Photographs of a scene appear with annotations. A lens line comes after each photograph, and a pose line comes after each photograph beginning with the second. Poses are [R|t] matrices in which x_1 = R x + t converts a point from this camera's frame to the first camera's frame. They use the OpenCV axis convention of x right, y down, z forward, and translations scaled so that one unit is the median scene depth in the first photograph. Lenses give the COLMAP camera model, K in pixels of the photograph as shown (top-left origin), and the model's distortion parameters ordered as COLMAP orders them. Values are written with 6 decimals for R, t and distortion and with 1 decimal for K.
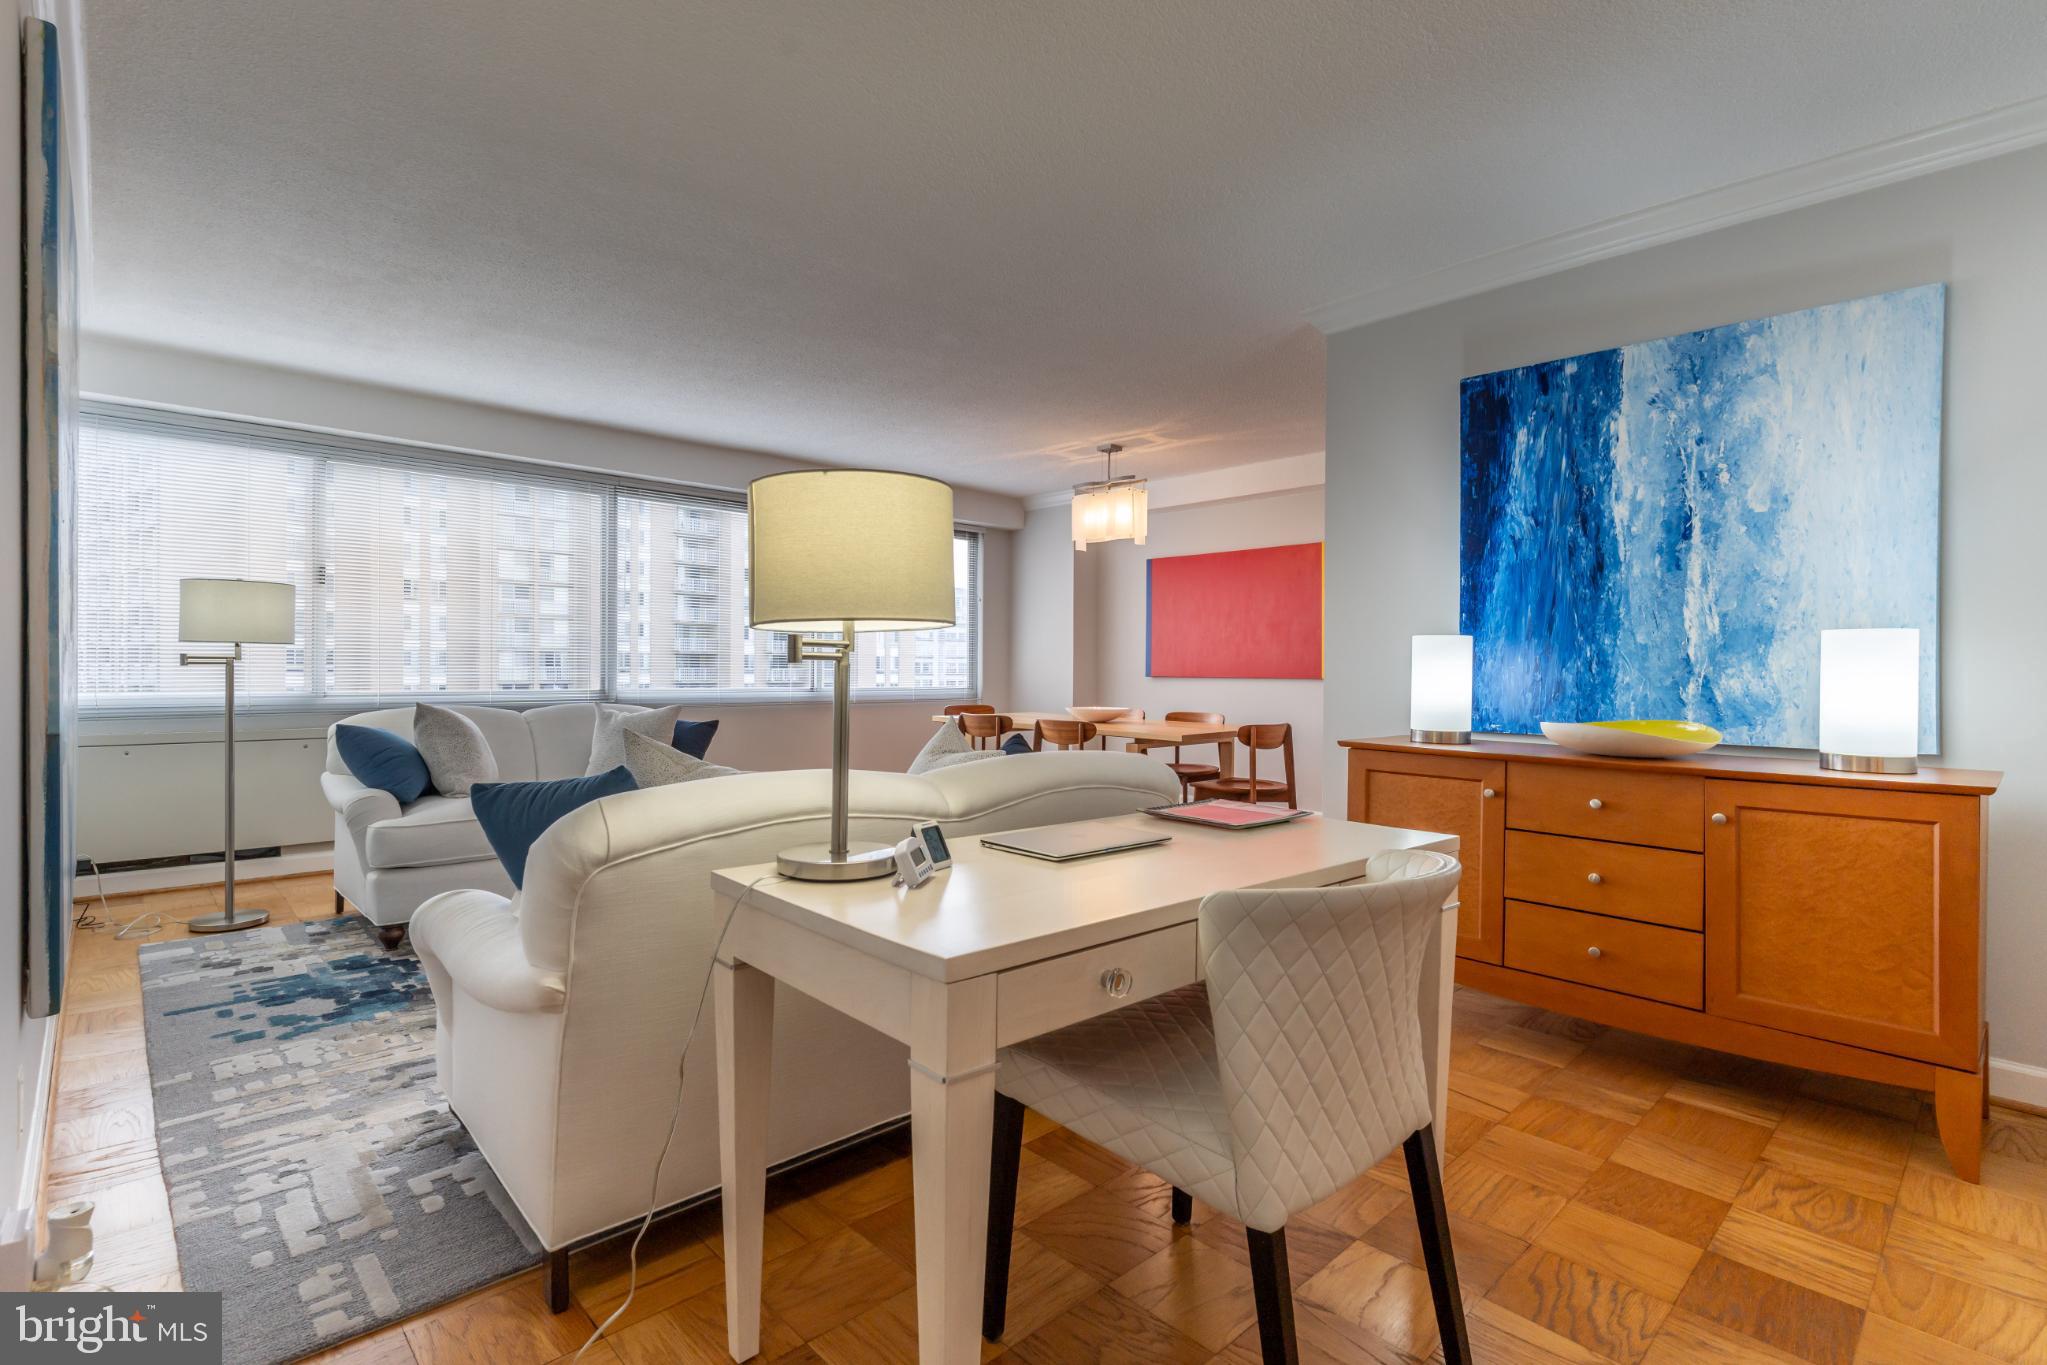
lens RADIAL K [[973.0, 0, 1025.2], [0, 973.0, 677.2], [0, 0, 1]] dist [0.009346, -0.001177]
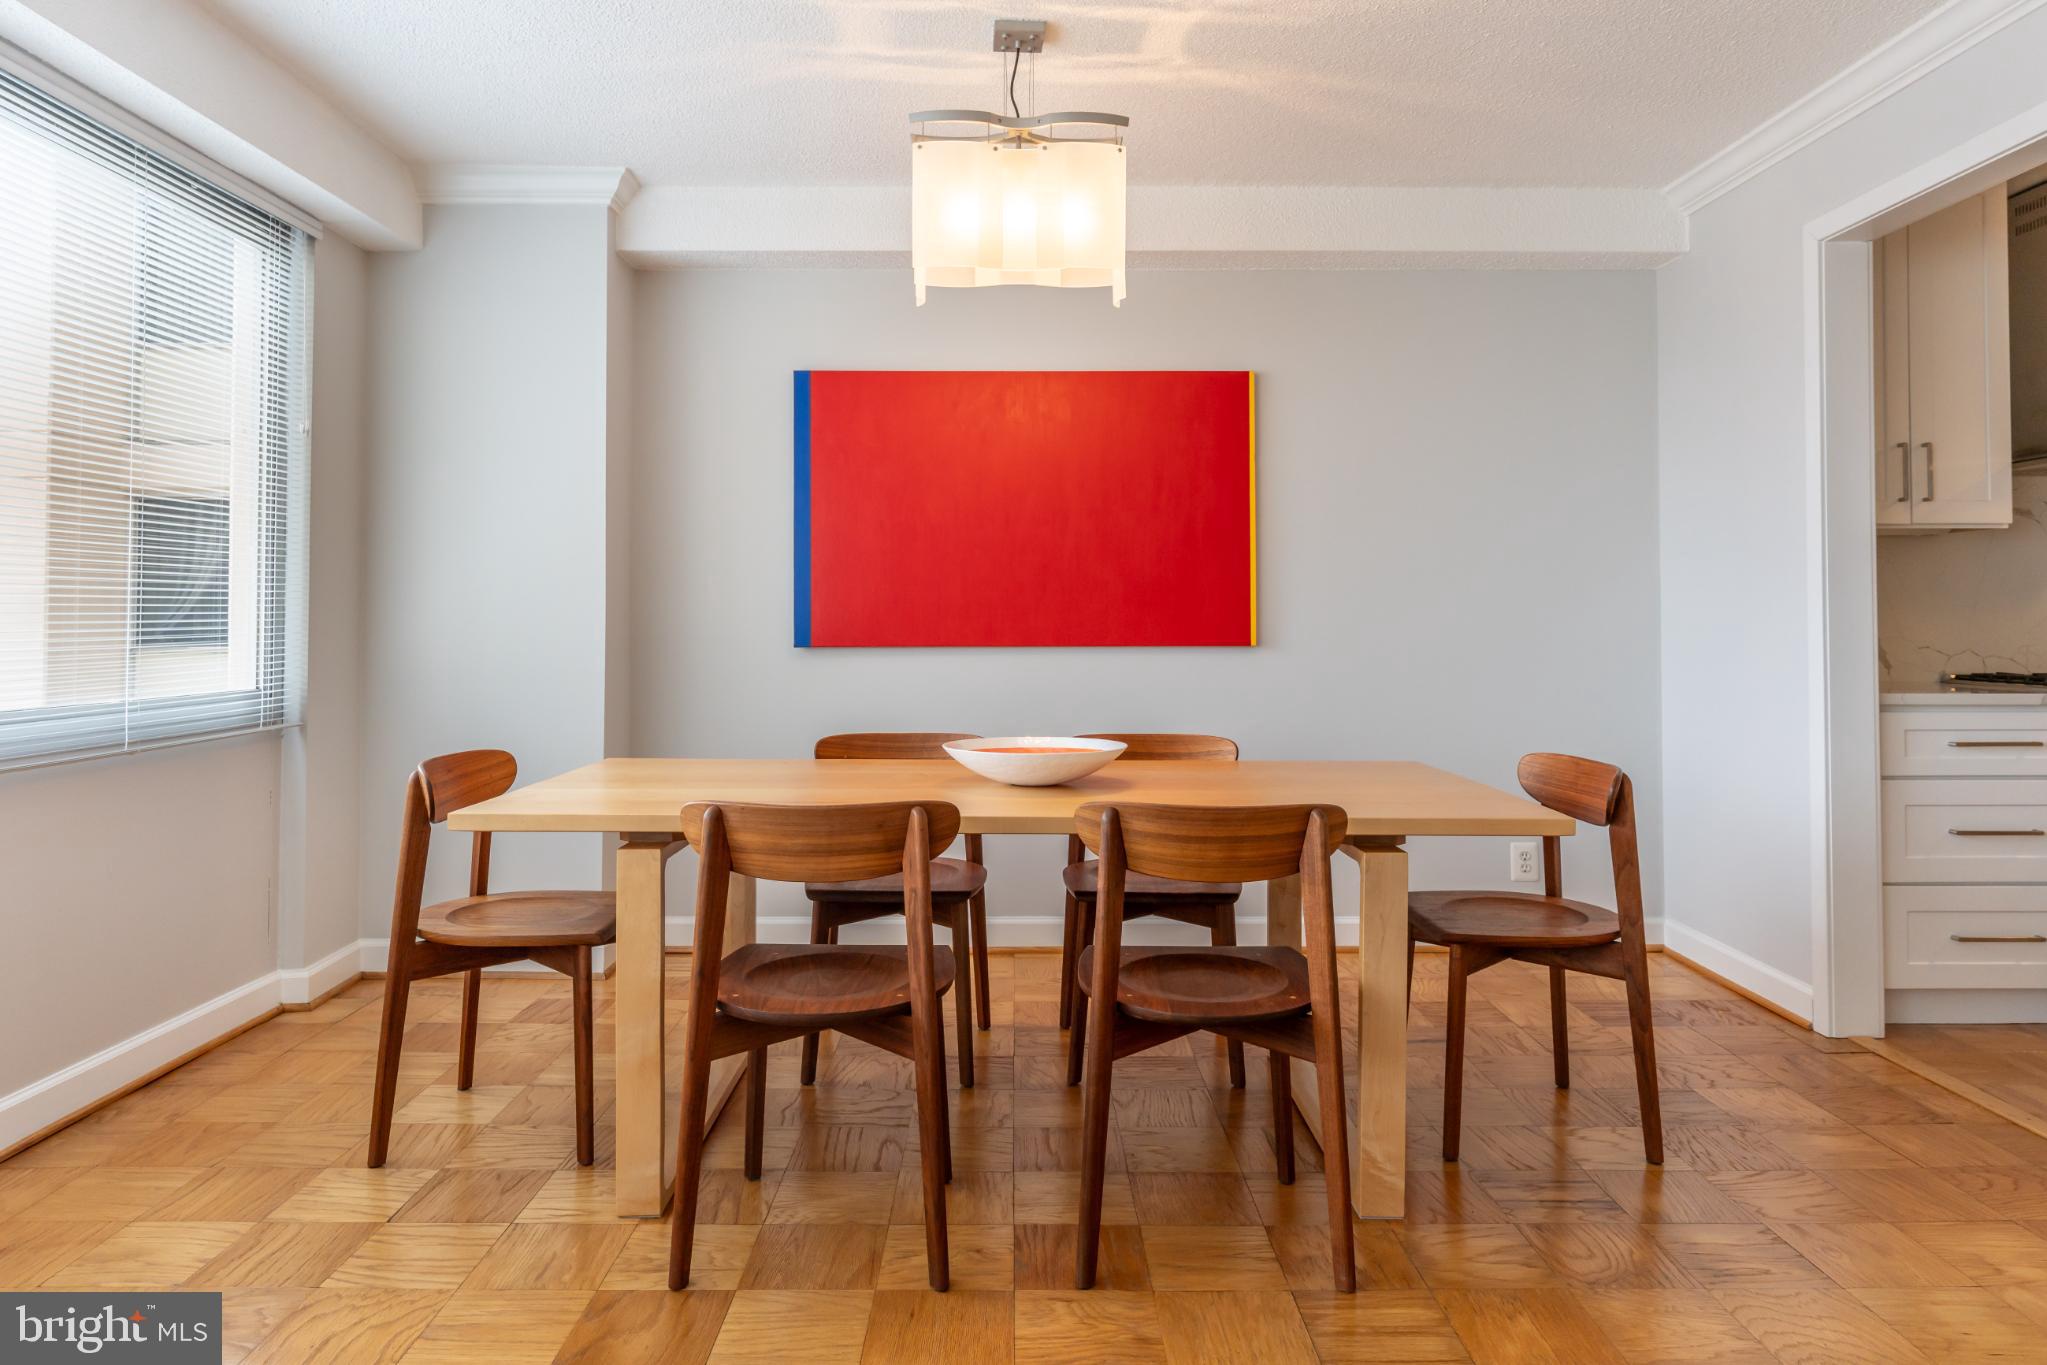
lens RADIAL K [[1306.0, 0, 1040.3], [0, 1306.0, 584.5], [0, 0, 1]] dist [-0.006304, -0.000423]
pose [[0.670101, 0.012607, 0.742163, -0.221748], [0.014955, 0.999423, -0.030480, -0.009464], [-0.742119, 0.031524, 0.669526, 0.543505]]
